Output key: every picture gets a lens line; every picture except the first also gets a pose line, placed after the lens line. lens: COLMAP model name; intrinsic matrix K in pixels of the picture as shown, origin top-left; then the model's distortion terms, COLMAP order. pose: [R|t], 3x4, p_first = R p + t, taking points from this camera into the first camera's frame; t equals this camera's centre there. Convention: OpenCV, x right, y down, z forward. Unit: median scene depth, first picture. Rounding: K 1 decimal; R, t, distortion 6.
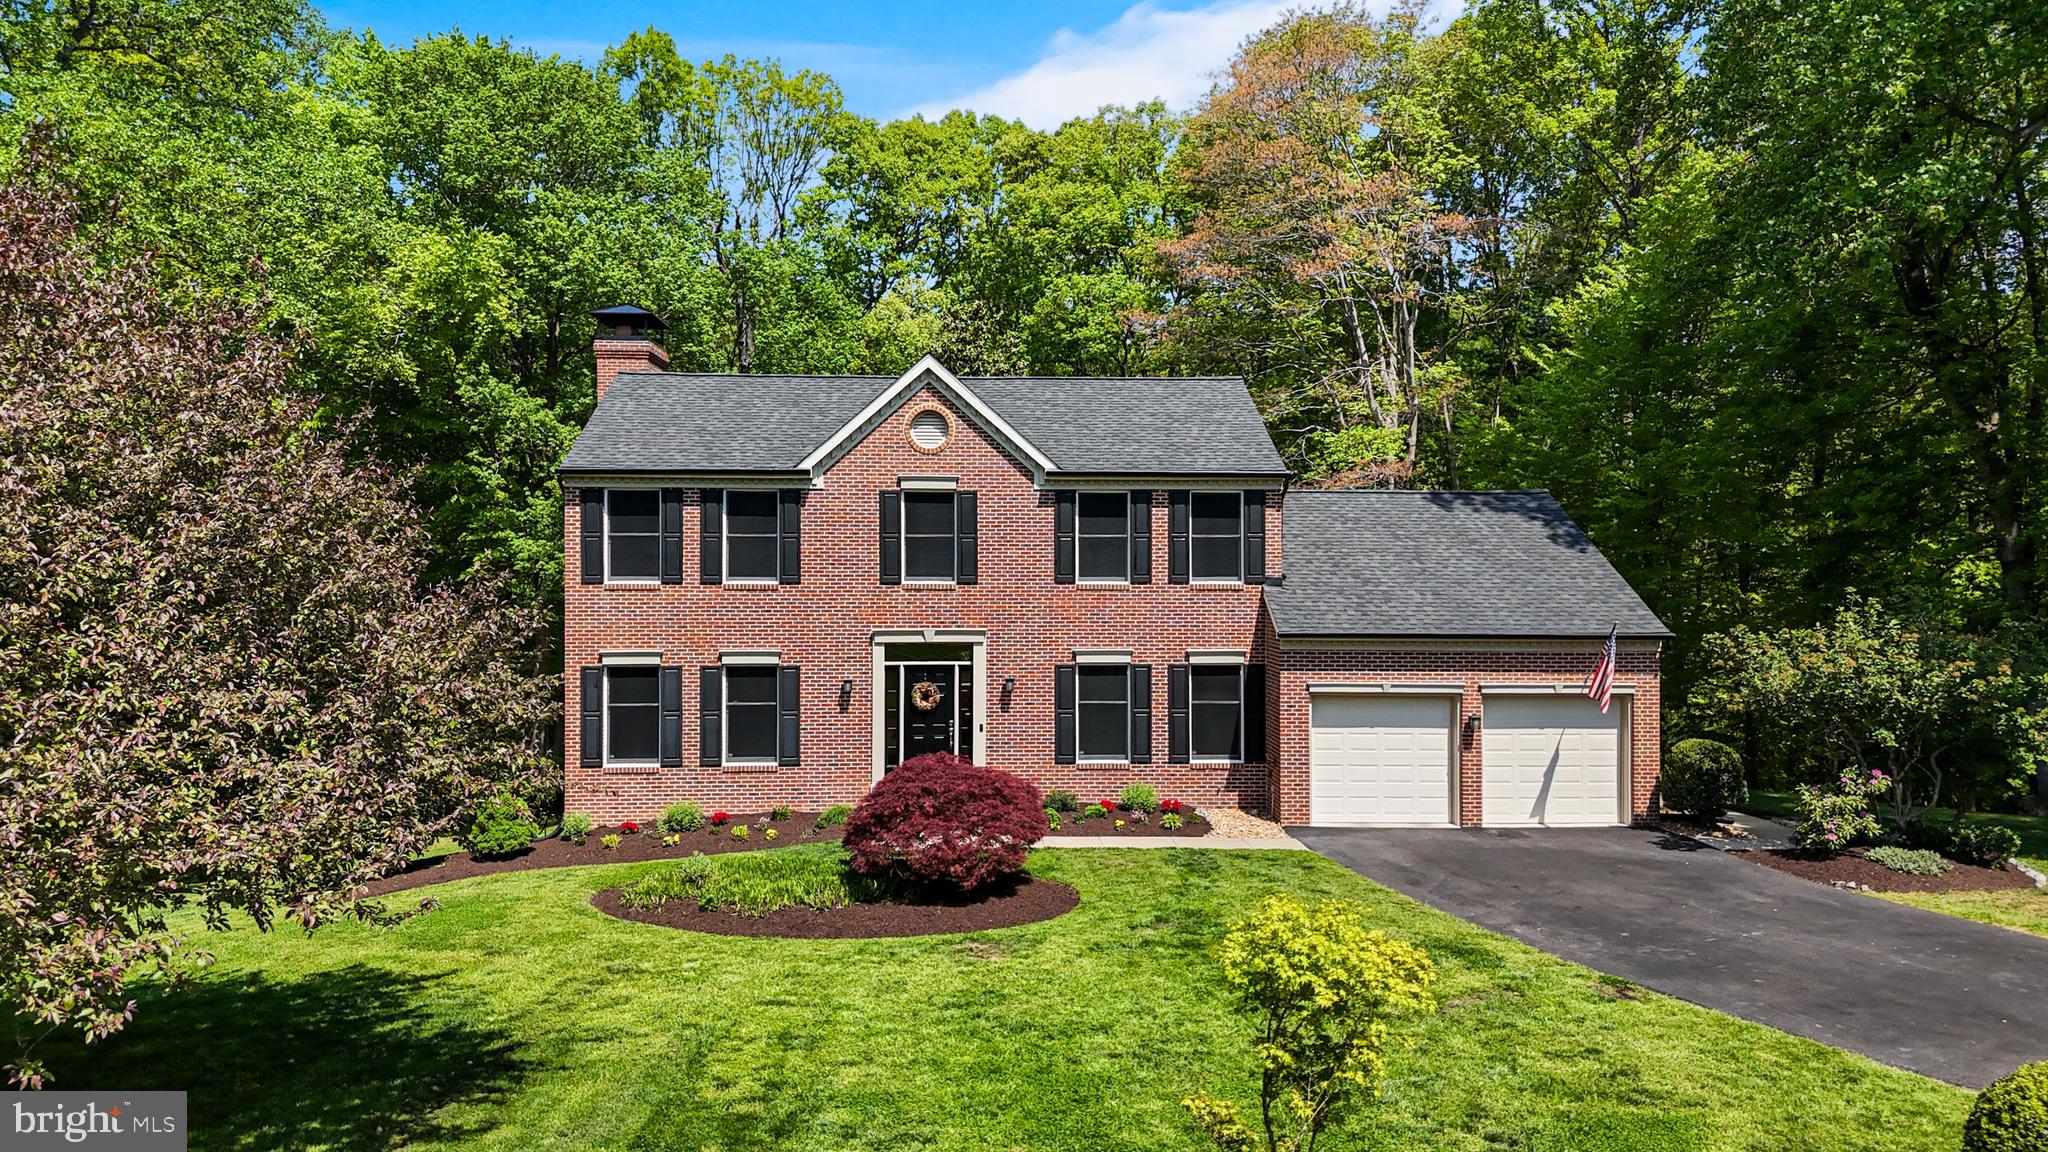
lens RADIAL K [[1513.5, 0, 1028.5], [0, 1513.5, 570.0], [0, 0, 1]] dist [0.071612, -0.076888]
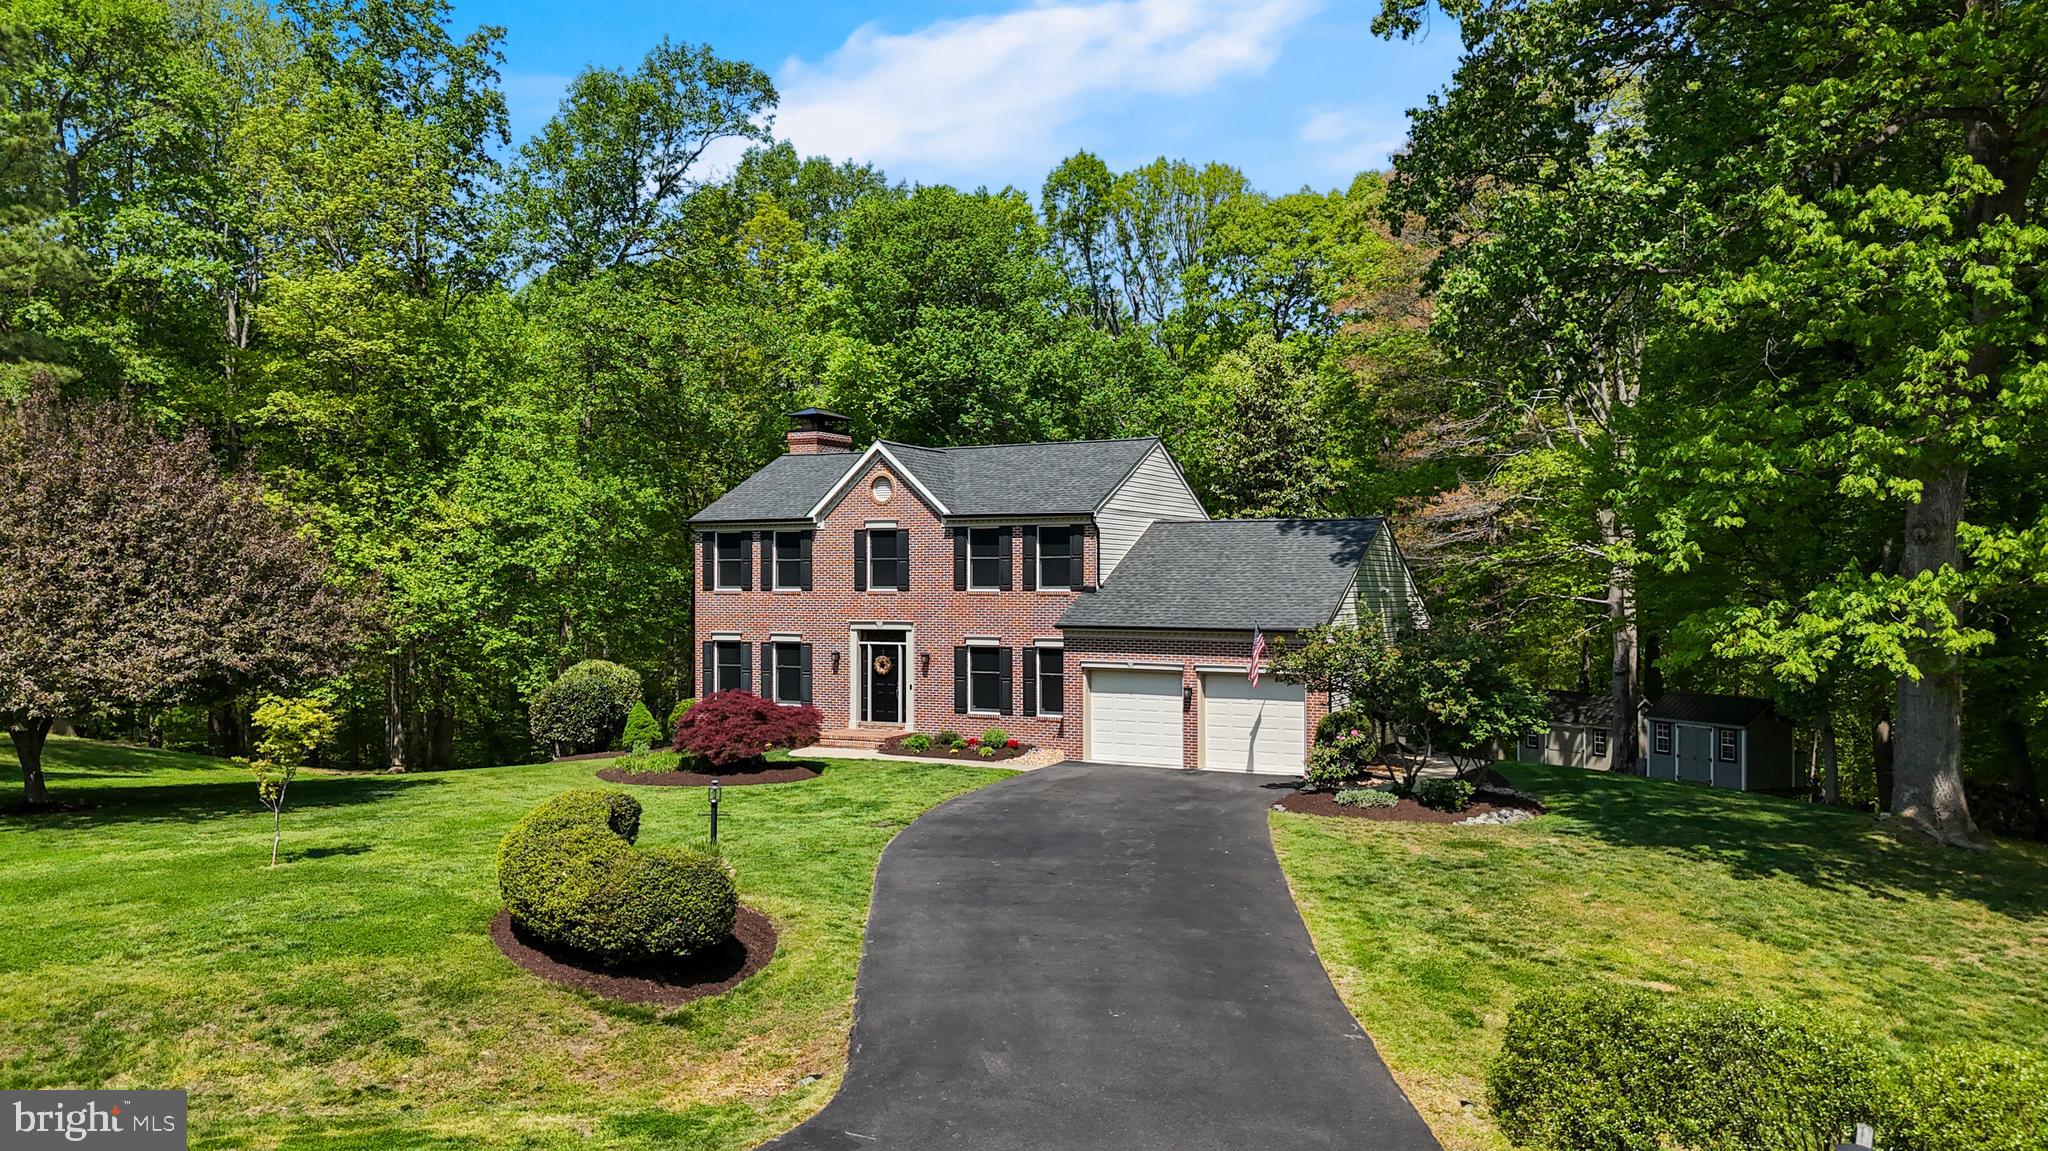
lens RADIAL K [[1513.5, 0, 1027.4], [0, 1513.5, 576.7], [0, 0, 1]] dist [0.071612, -0.076888]
pose [[0.866473, -0.004281, -0.499205, 0.818150], [0.000107, 0.999965, -0.008389, 0.007927], [0.499223, 0.007216, 0.866443, -0.241707]]
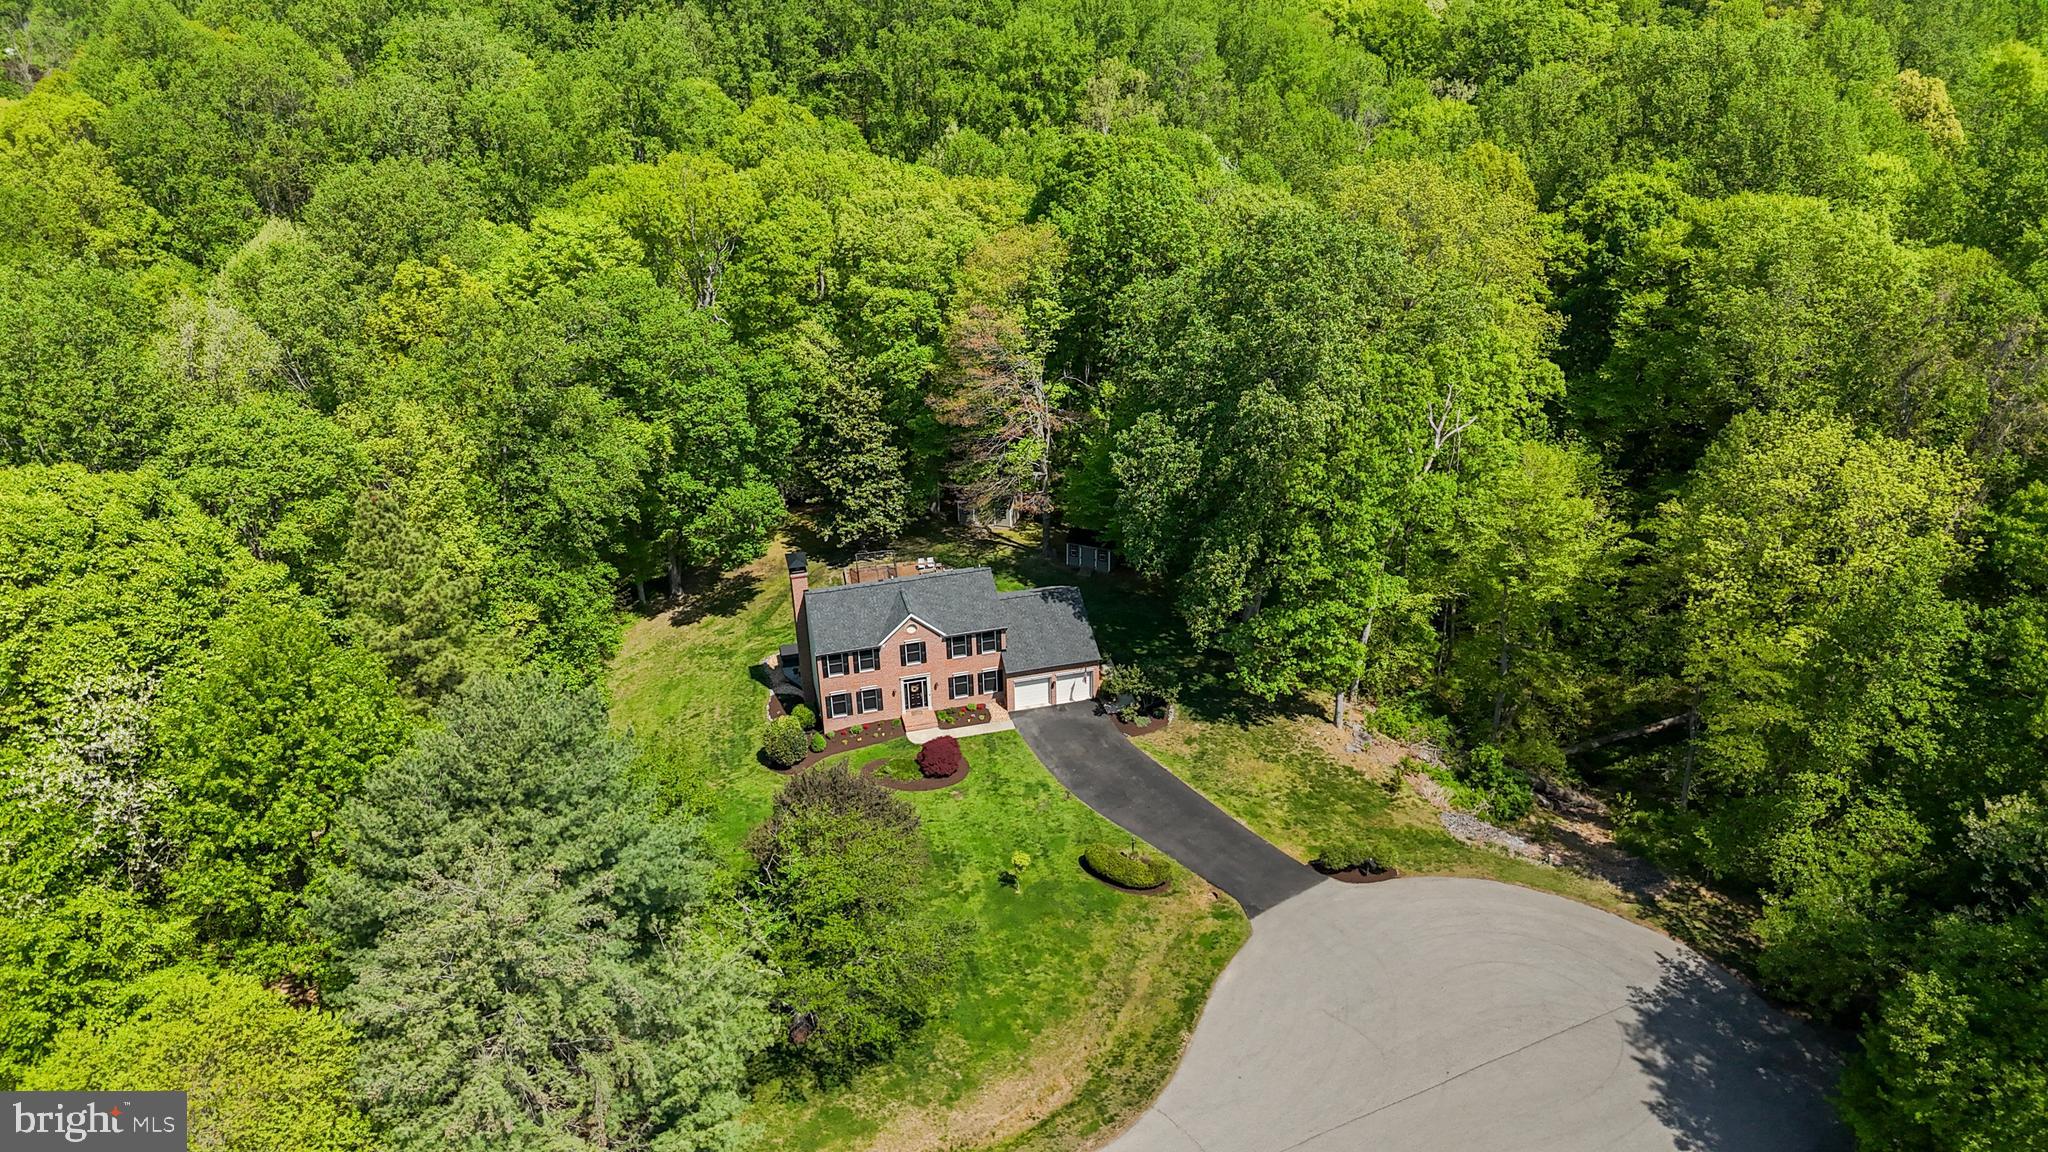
lens RADIAL K [[1513.5, 0, 1034.5], [0, 1513.5, 572.8], [0, 0, 1]] dist [0.071612, -0.076888]
pose [[0.978868, -0.113916, 0.169828, -0.386382], [0.020963, 0.881995, 0.470791, -1.958772], [-0.203418, -0.457282, 0.865745, -2.216928]]
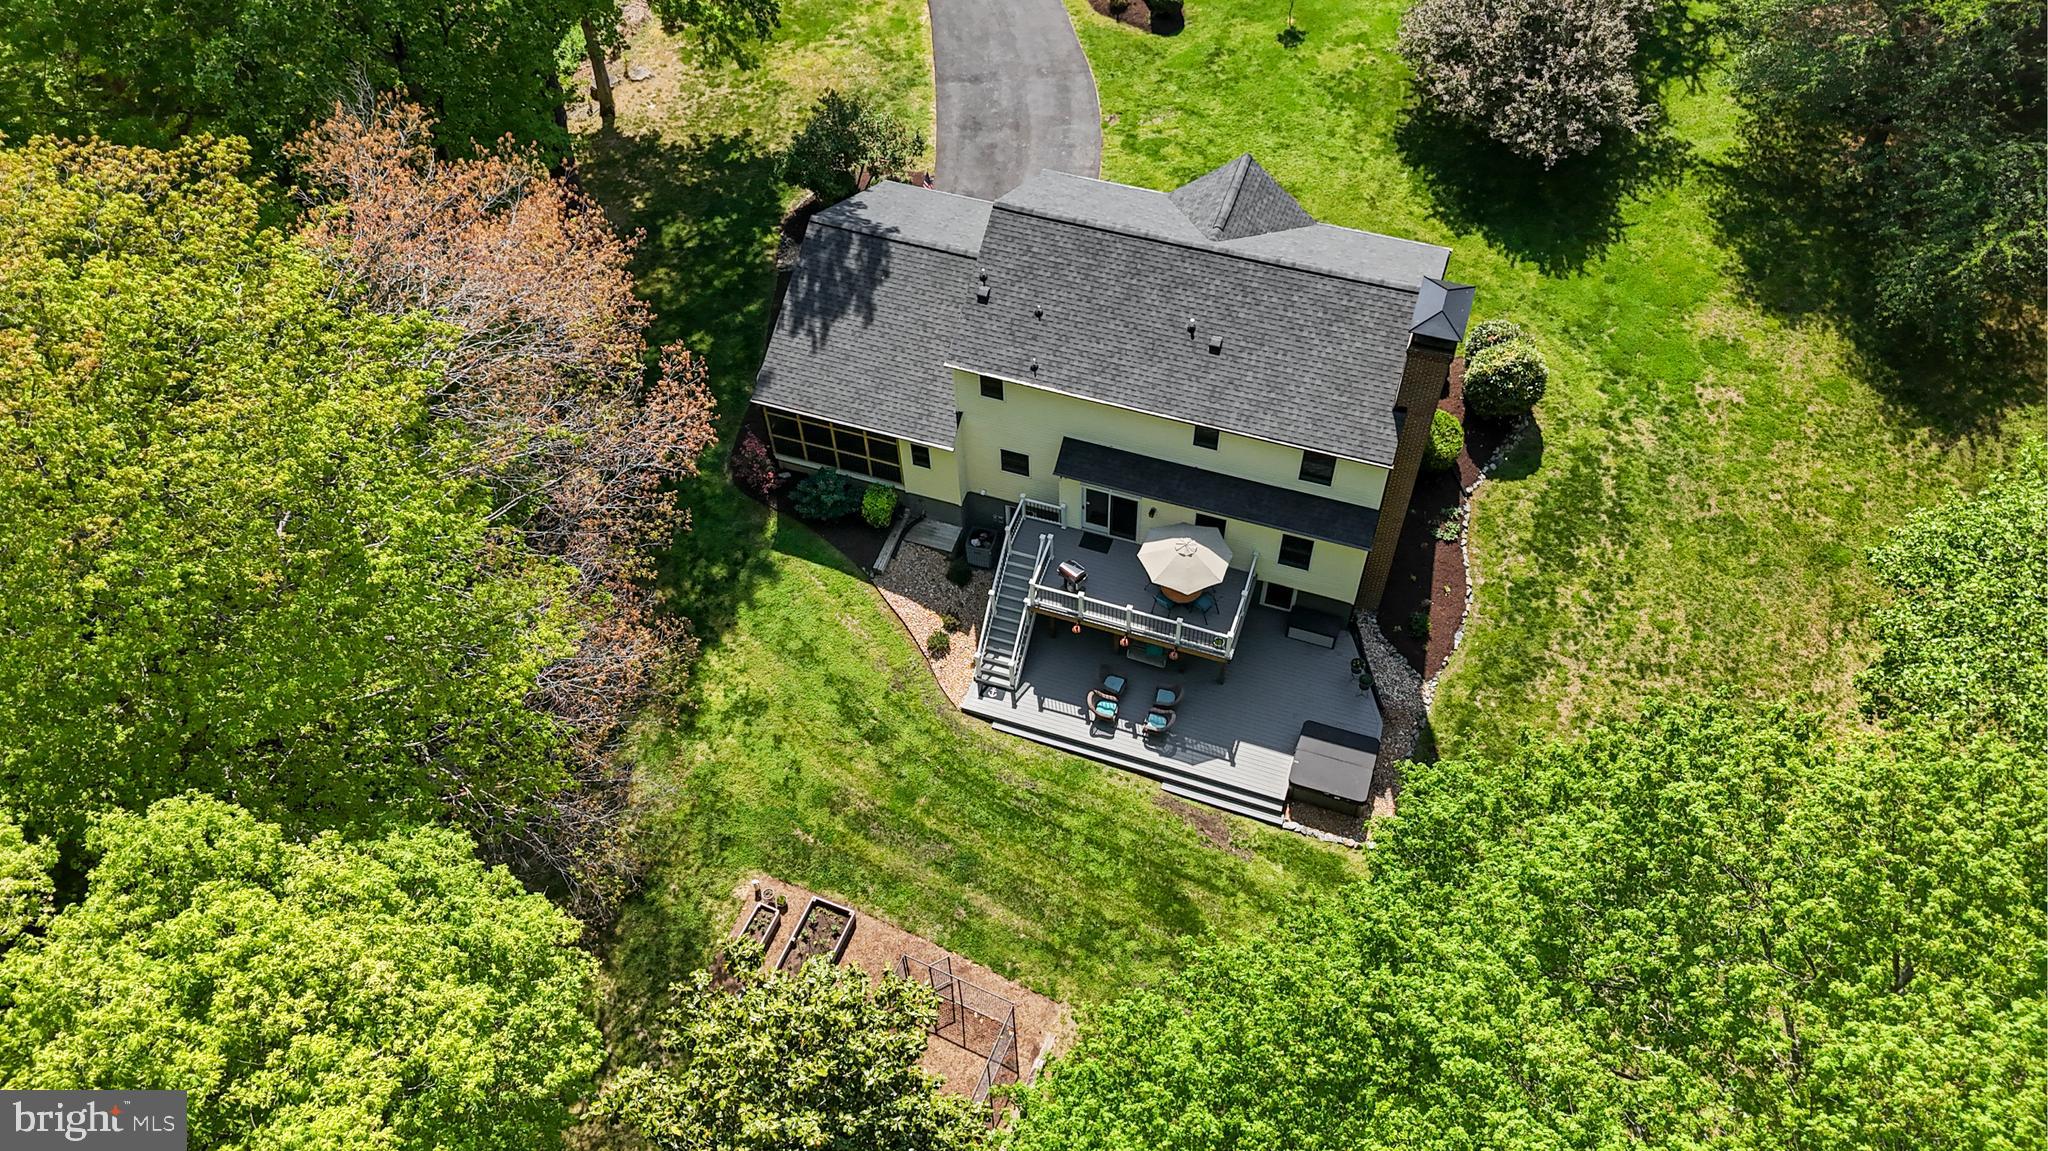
lens RADIAL K [[1513.5, 0, 1025.2], [0, 1513.5, 581.6], [0, 0, 1]] dist [0.071612, -0.076888]
pose [[-0.929839, -0.283048, 0.235123, -0.366543], [0.019047, 0.601100, 0.798947, -1.205975], [-0.367472, 0.747370, -0.553535, 2.363957]]
